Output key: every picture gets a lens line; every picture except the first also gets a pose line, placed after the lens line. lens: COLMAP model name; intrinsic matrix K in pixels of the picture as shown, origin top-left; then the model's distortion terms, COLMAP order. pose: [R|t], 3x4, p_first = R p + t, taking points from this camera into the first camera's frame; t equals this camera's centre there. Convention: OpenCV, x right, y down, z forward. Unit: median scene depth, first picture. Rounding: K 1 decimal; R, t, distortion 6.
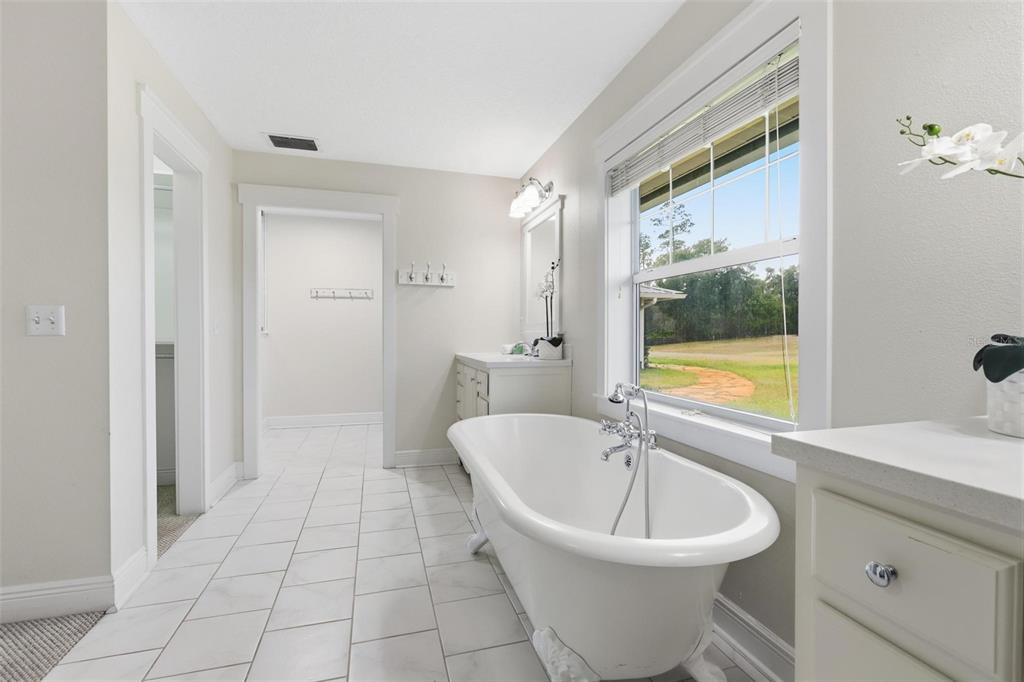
lens RADIAL K [[454.9, 0, 509.7], [0, 454.9, 335.4], [0, 0, 1]] dist [-0.002931, -0.000377]
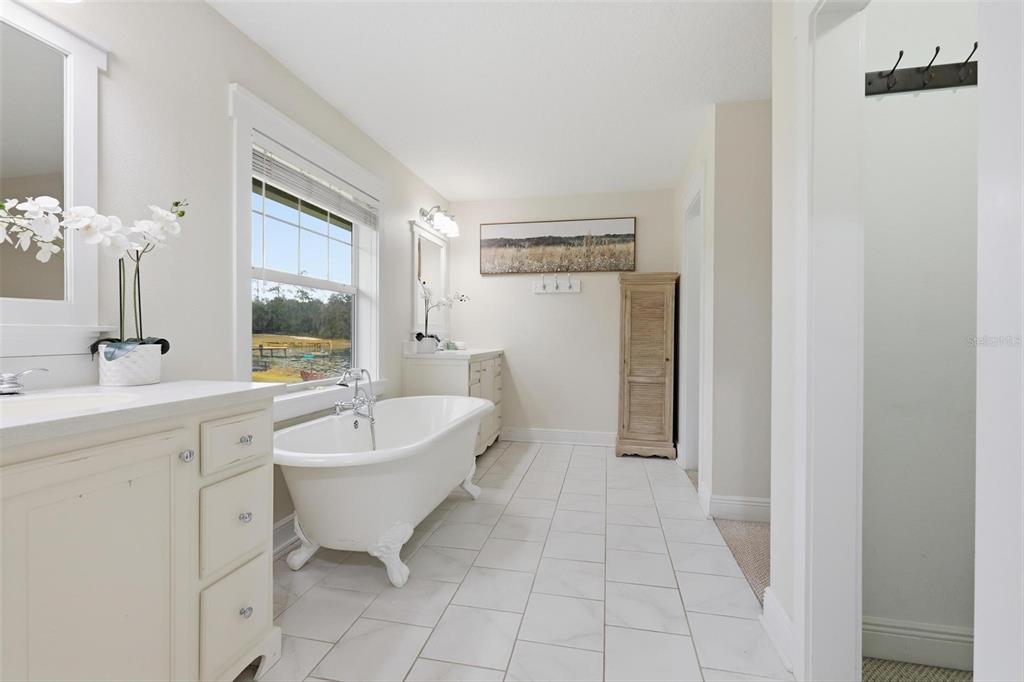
lens RADIAL K [[454.9, 0, 509.7], [0, 454.9, 335.4], [0, 0, 1]] dist [-0.002931, -0.000377]
pose [[-0.877204, -0.004158, 0.480100, -1.628924], [-0.000764, 0.999973, 0.007264, -0.019975], [-0.480117, 0.006005, -0.877184, 4.000022]]
